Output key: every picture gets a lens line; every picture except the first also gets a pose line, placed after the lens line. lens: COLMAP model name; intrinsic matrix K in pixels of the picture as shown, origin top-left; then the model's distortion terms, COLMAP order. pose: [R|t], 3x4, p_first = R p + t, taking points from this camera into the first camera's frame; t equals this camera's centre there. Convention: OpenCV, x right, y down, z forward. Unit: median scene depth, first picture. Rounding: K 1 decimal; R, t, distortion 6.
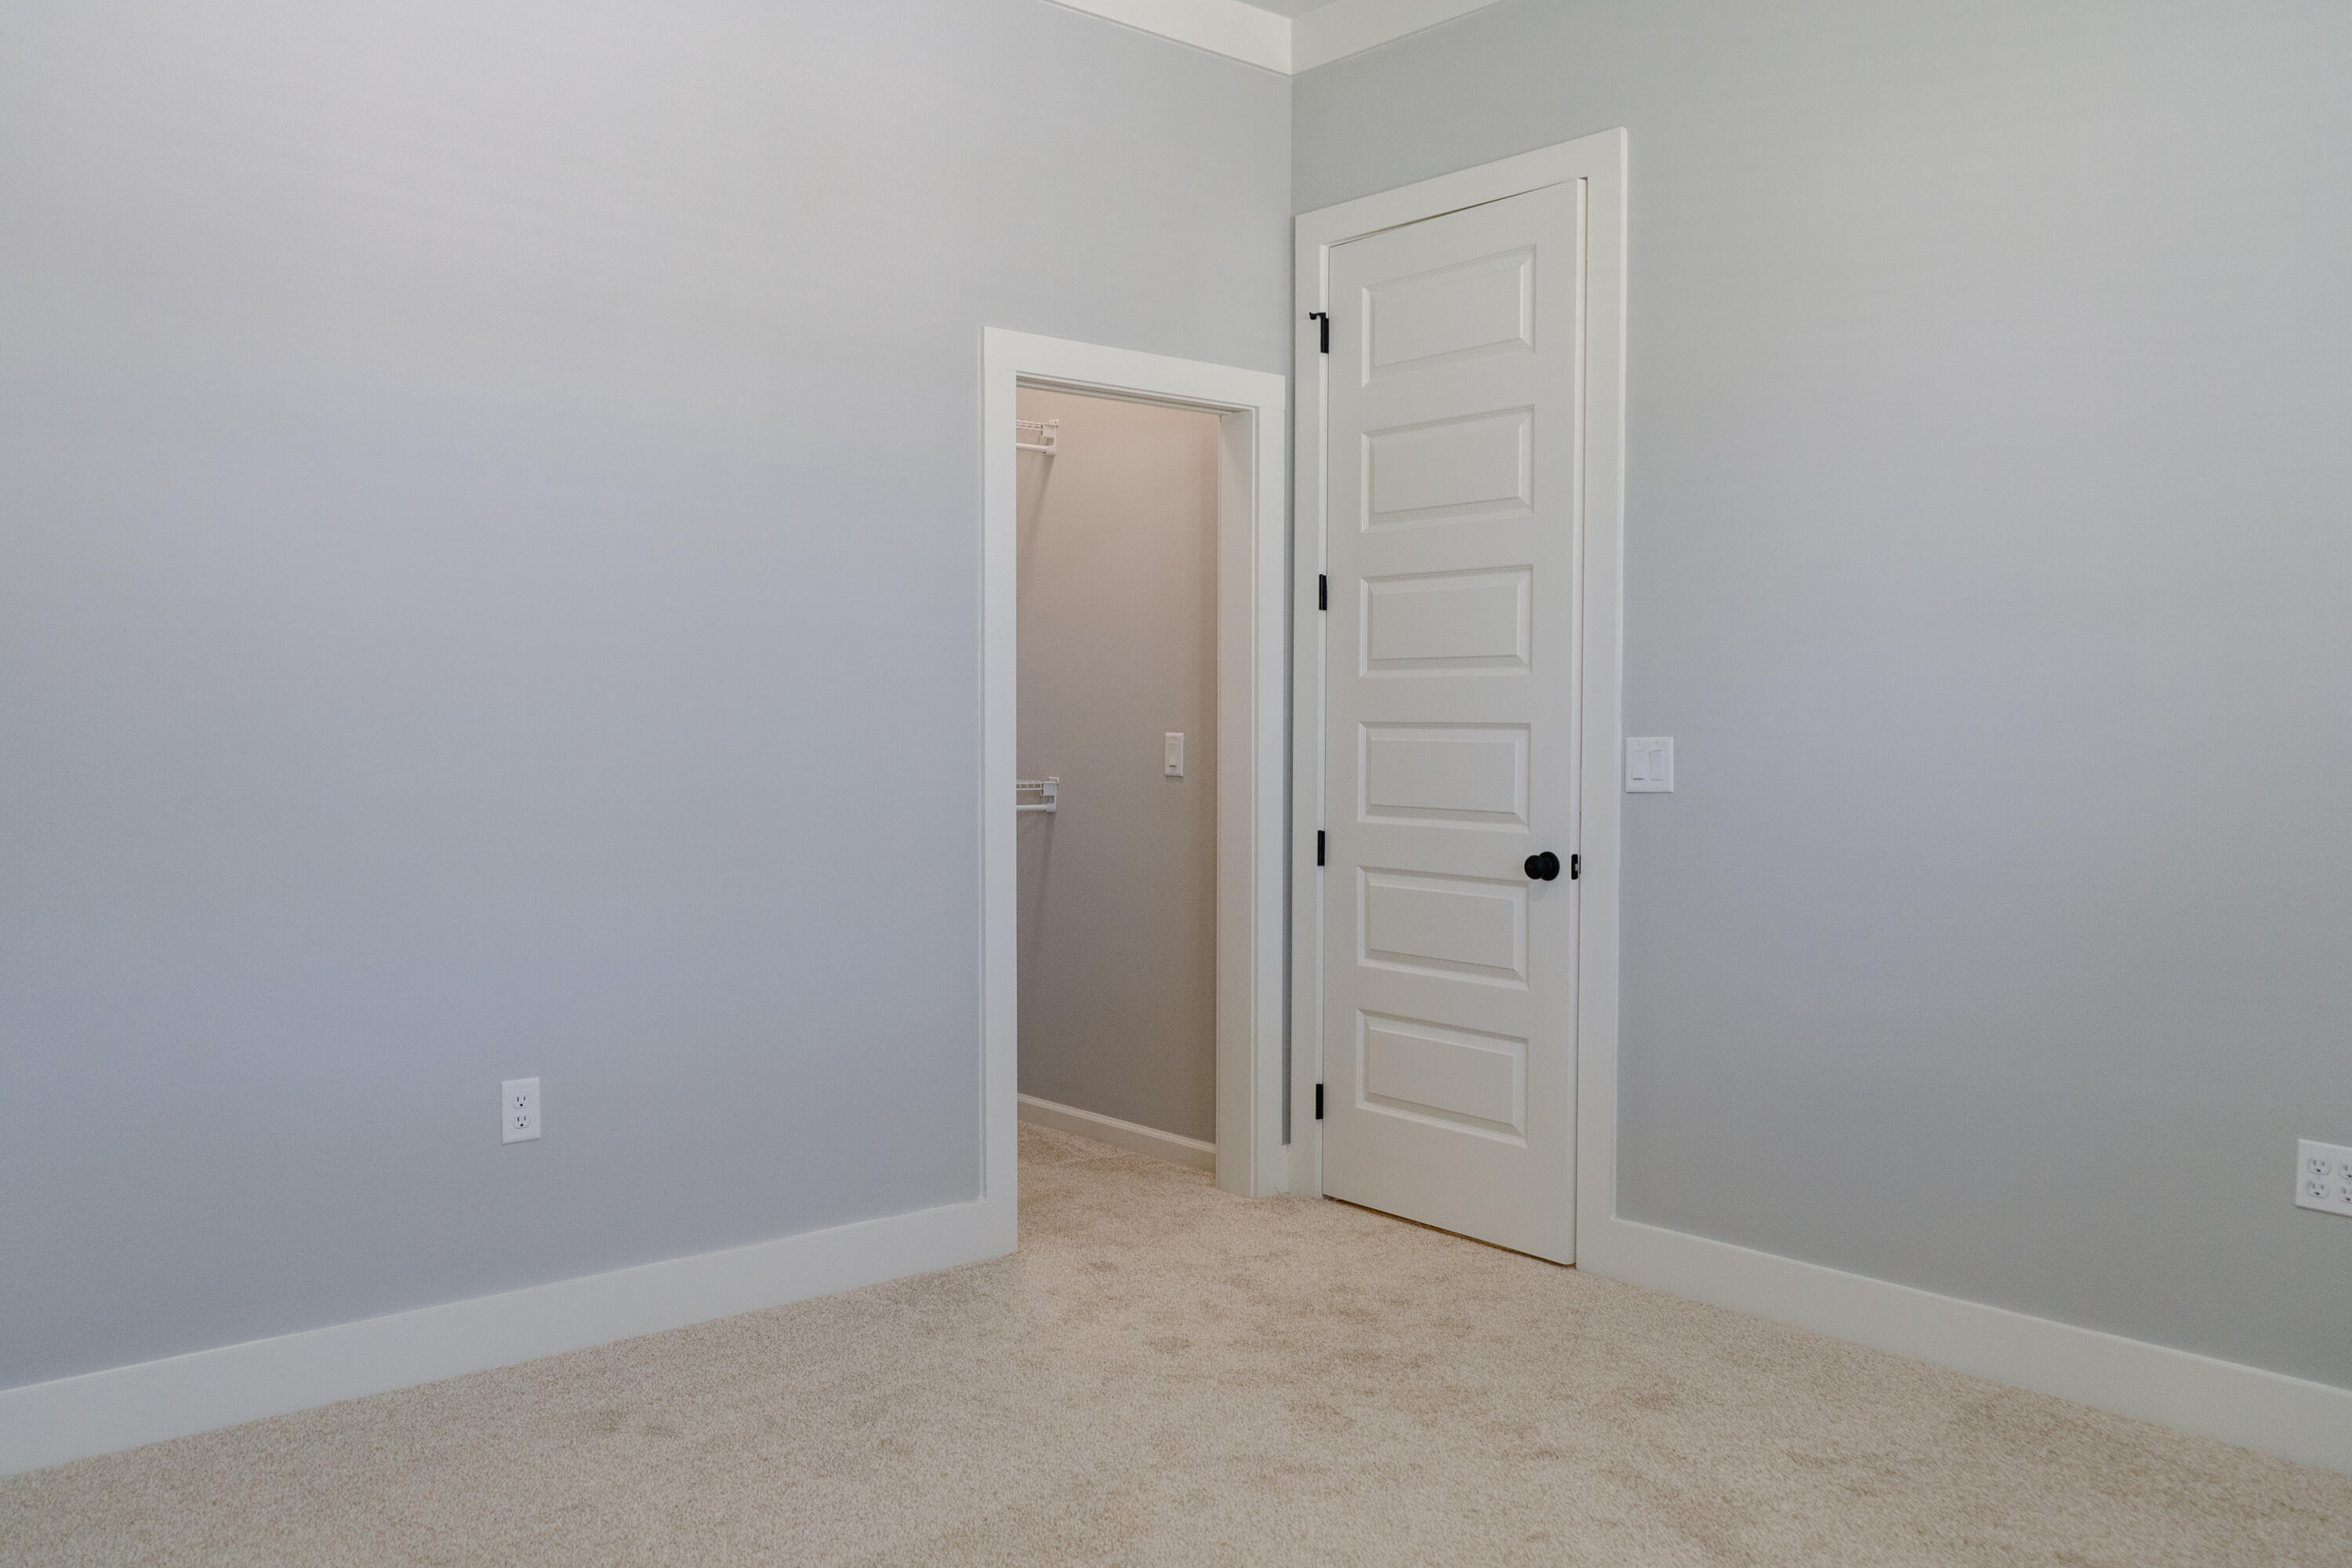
lens RADIAL K [[1928.9, 0, 1176.0], [0, 1928.9, 784.0], [0, 0, 1]] dist [-0.000724, -0.002396]
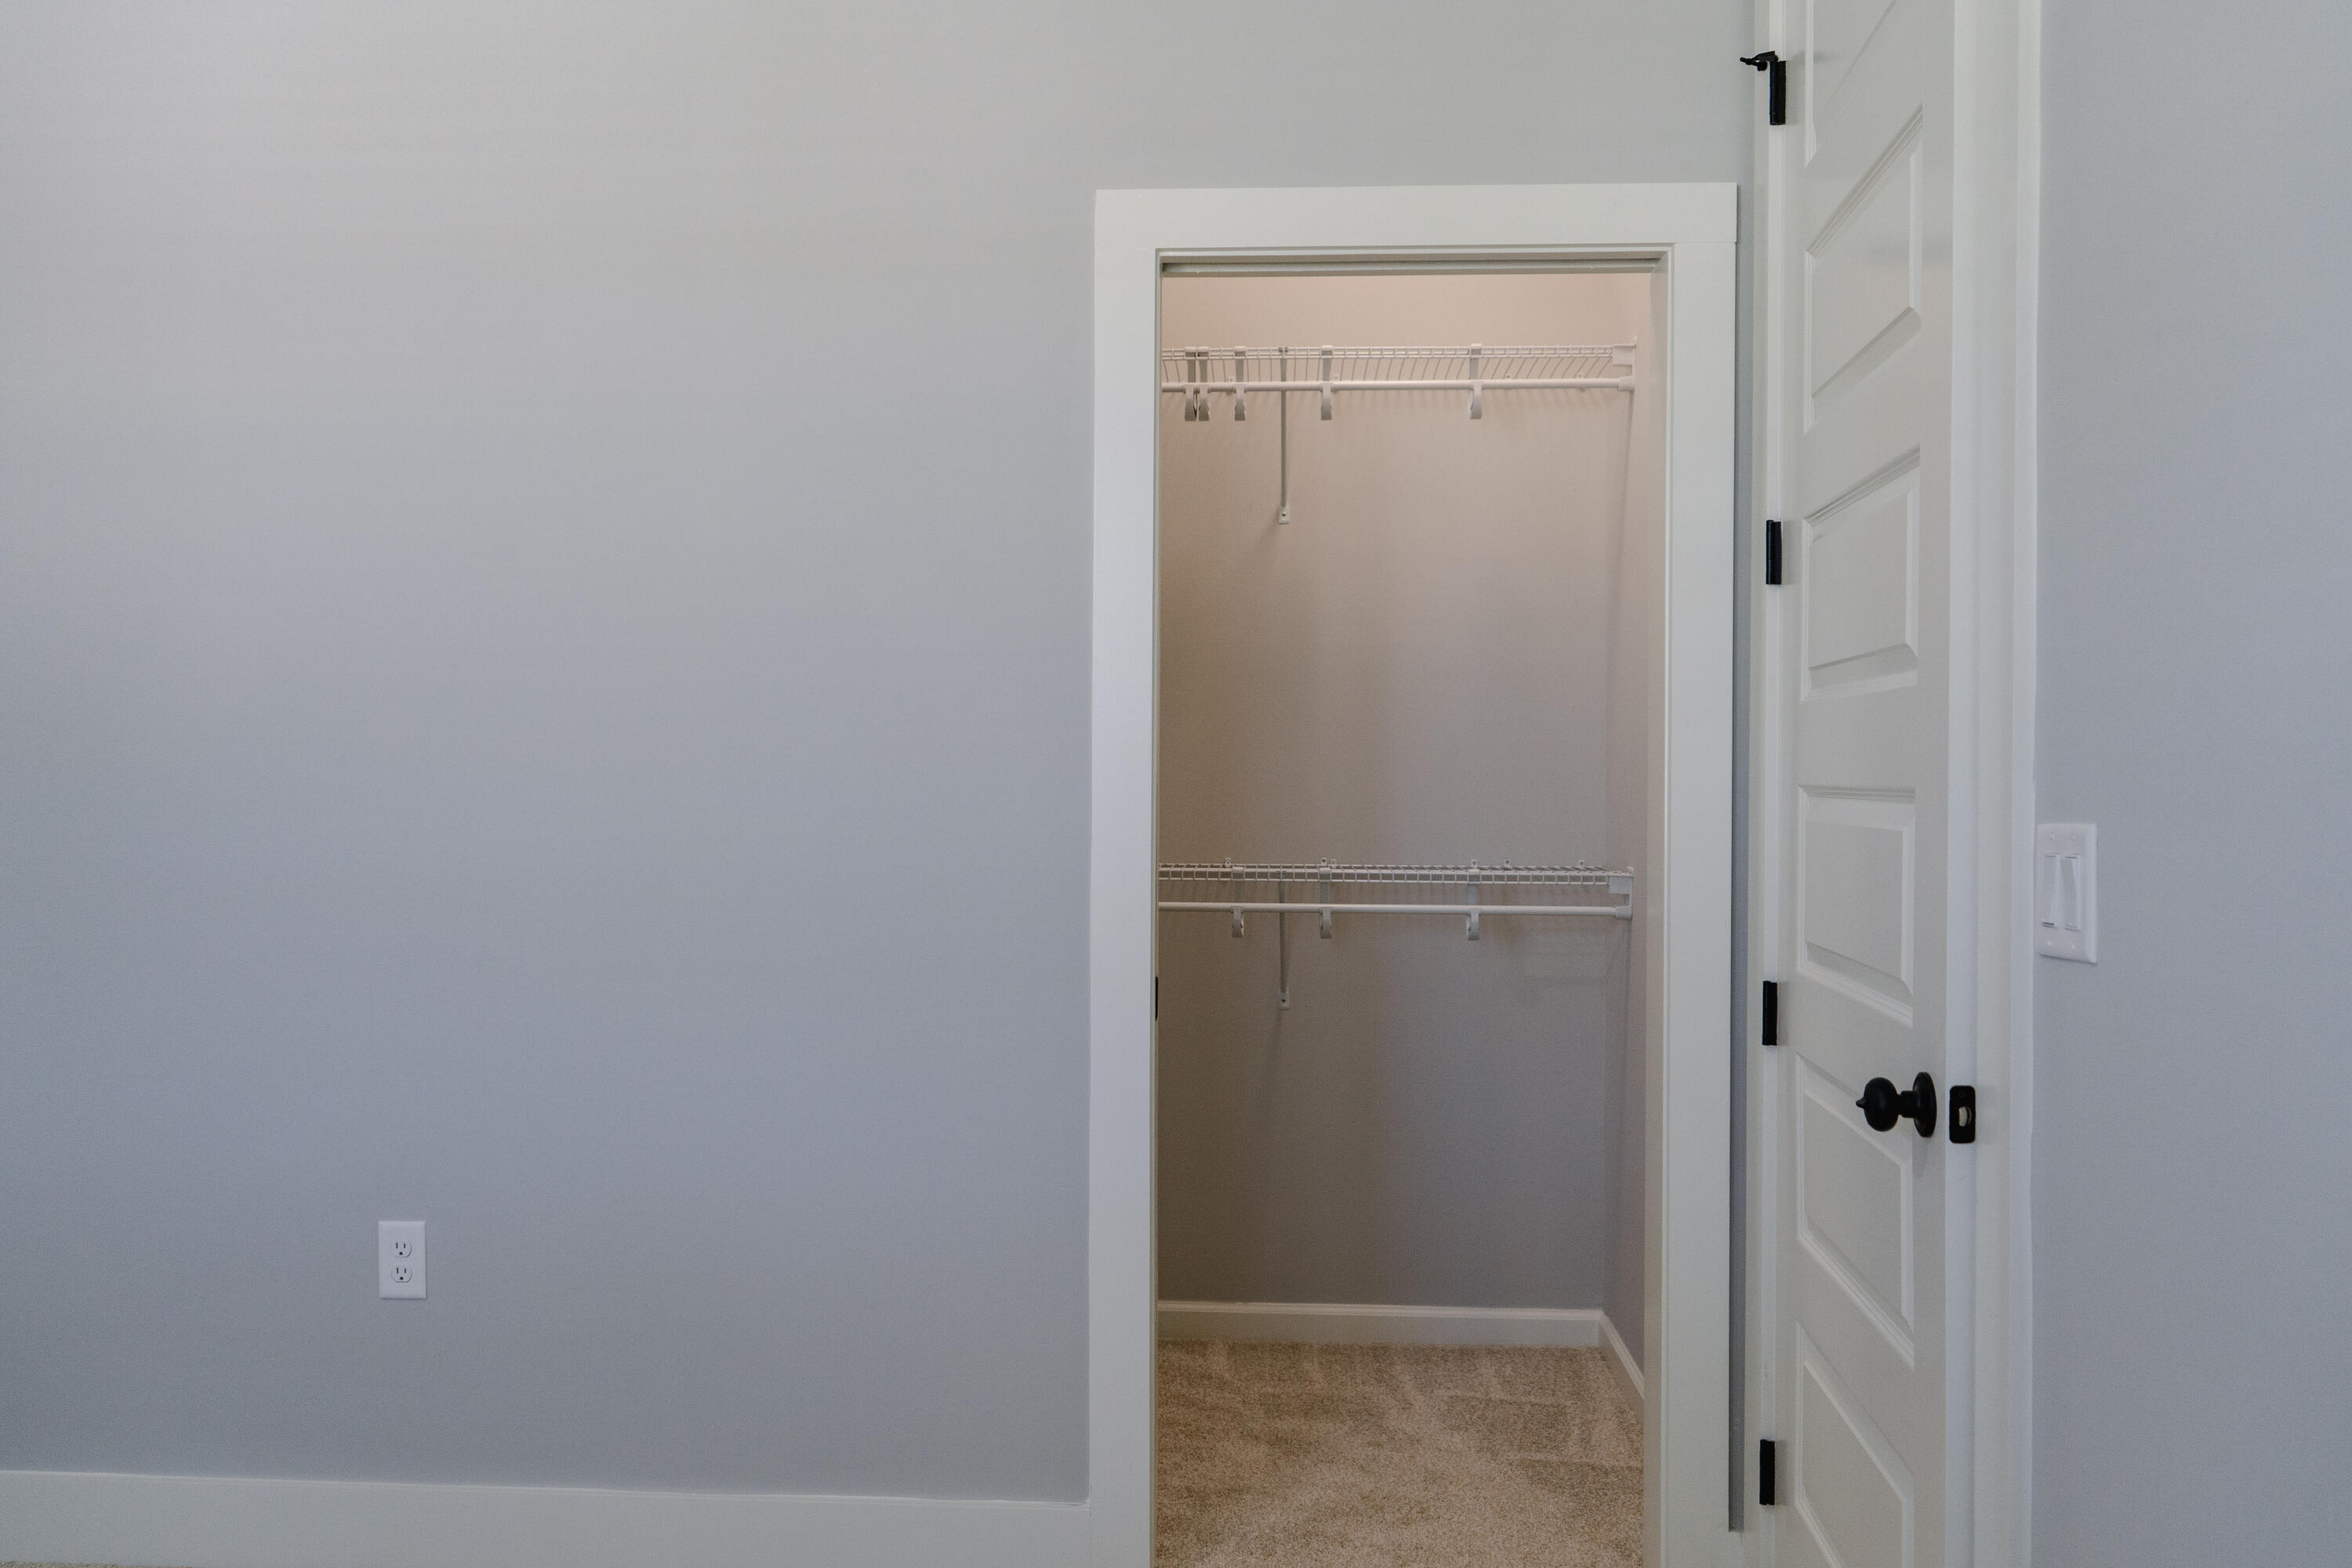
lens RADIAL K [[1928.9, 0, 1176.0], [0, 1928.9, 784.0], [0, 0, 1]] dist [-0.000724, -0.002396]
pose [[0.711393, 0.005492, -0.702773, 0.390280], [-0.026817, 0.999453, -0.019335, -0.019861], [0.702282, 0.032601, 0.711152, 0.550079]]
